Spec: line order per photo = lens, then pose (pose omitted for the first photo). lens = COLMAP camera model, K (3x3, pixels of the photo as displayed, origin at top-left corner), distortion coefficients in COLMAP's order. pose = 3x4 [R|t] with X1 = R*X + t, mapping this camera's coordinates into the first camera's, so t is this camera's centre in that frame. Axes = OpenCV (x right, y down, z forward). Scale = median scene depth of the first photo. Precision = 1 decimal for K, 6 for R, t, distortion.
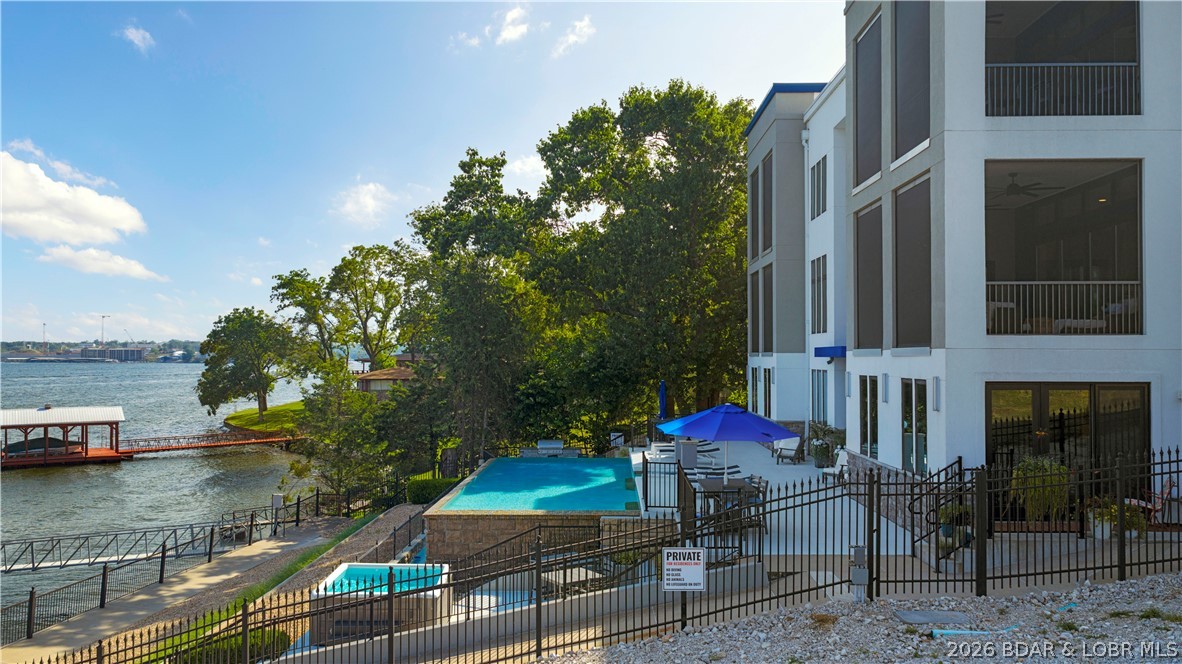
lens RADIAL K [[973.9, 0, 587.4], [0, 973.9, 342.4], [0, 0, 1]] dist [0.024682, 0.001411]
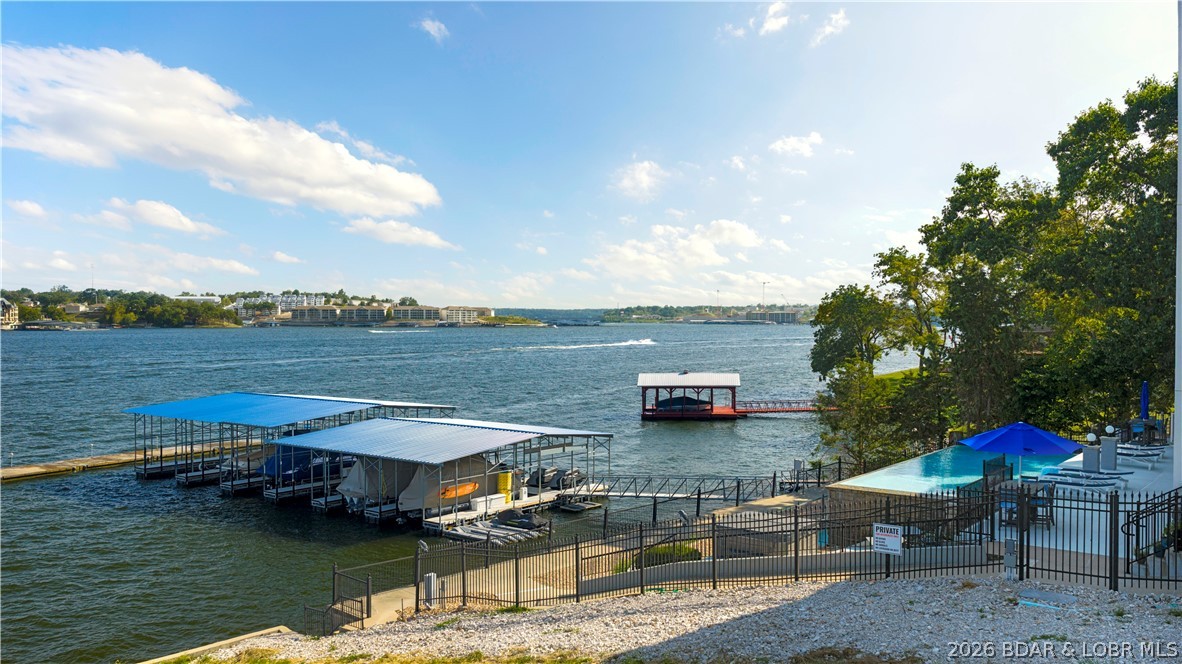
lens RADIAL K [[973.9, 0, 587.4], [0, 973.9, 342.4], [0, 0, 1]] dist [0.024682, 0.001411]
pose [[0.799485, 0.011465, -0.600577, 0.098216], [0.013514, 0.999222, 0.037064, -0.020572], [0.600535, -0.037748, 0.798707, -0.072338]]
